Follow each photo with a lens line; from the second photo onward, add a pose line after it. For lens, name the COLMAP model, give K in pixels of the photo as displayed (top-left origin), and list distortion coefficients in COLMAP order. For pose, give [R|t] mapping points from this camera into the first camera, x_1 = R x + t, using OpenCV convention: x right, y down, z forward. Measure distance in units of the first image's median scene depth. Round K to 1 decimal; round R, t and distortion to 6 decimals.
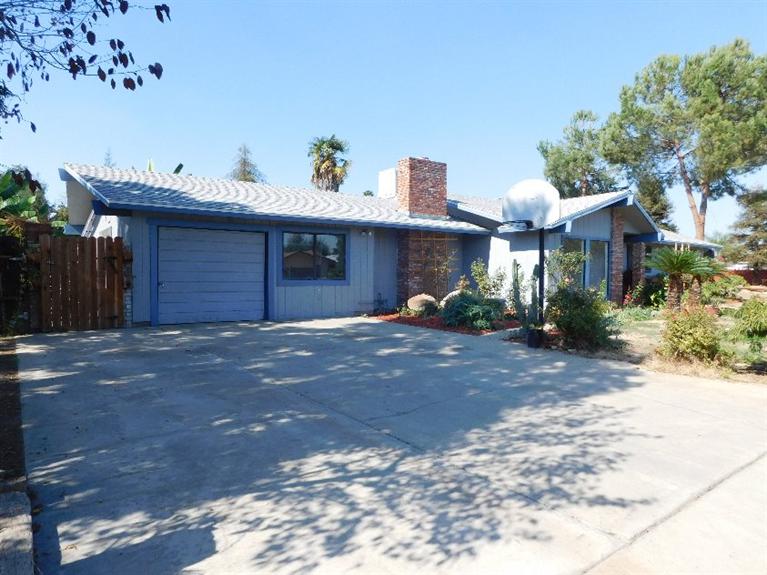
lens RADIAL K [[504.0, 0, 383.0], [0, 504.0, 286.1], [0, 0, 1]] dist [-0.047282, 0.024739]
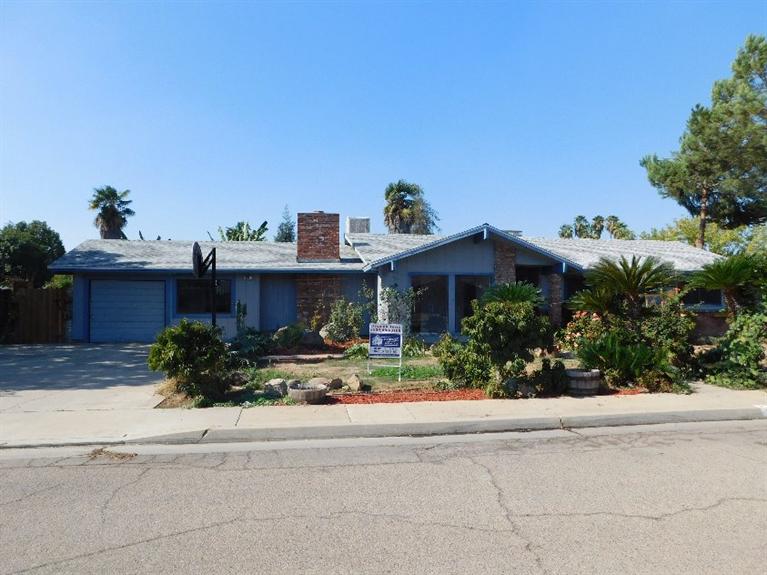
lens RADIAL K [[504.0, 0, 383.2], [0, 504.0, 289.4], [0, 0, 1]] dist [-0.047282, 0.024739]
pose [[0.869237, -0.013098, -0.494223, 0.827490], [-0.010888, 0.998899, -0.045623, -0.018741], [0.494276, 0.045038, 0.868137, 0.052072]]
